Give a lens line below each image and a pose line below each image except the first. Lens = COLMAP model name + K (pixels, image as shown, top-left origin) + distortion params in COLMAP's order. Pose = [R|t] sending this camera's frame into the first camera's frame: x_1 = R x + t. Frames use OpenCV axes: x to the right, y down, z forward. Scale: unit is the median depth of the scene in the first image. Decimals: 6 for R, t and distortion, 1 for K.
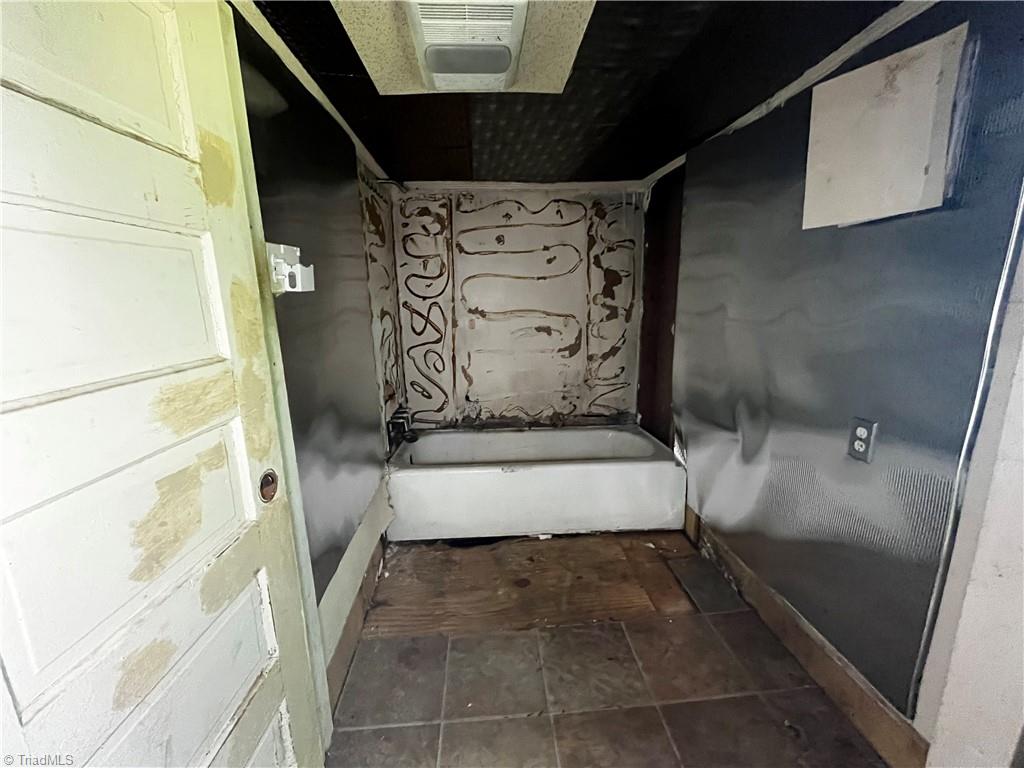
lens RADIAL K [[417.5, 0, 511.5], [0, 417.5, 379.6], [0, 0, 1]] dist [0.000398, 0.000004]
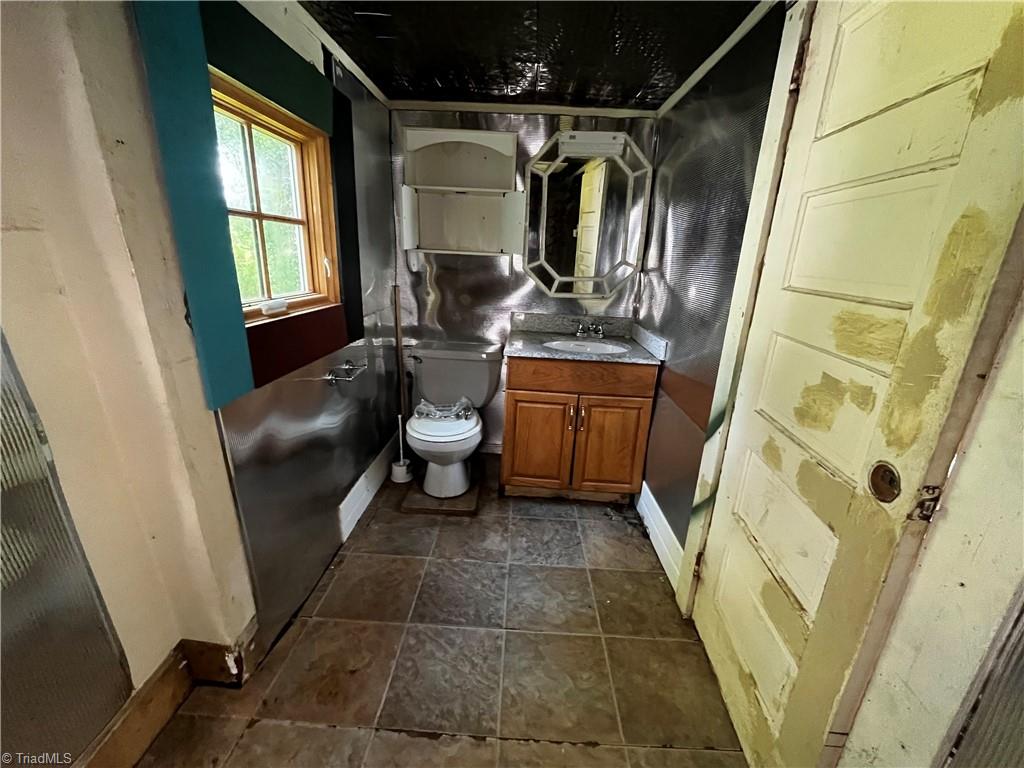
lens RADIAL K [[417.5, 0, 511.5], [0, 417.5, 379.6], [0, 0, 1]] dist [0.000398, 0.000004]
pose [[-0.995748, -0.041804, 0.082085, 0.081608], [0.002983, 0.875999, 0.482303, -0.365709], [-0.092069, 0.480497, -0.872150, 2.022849]]
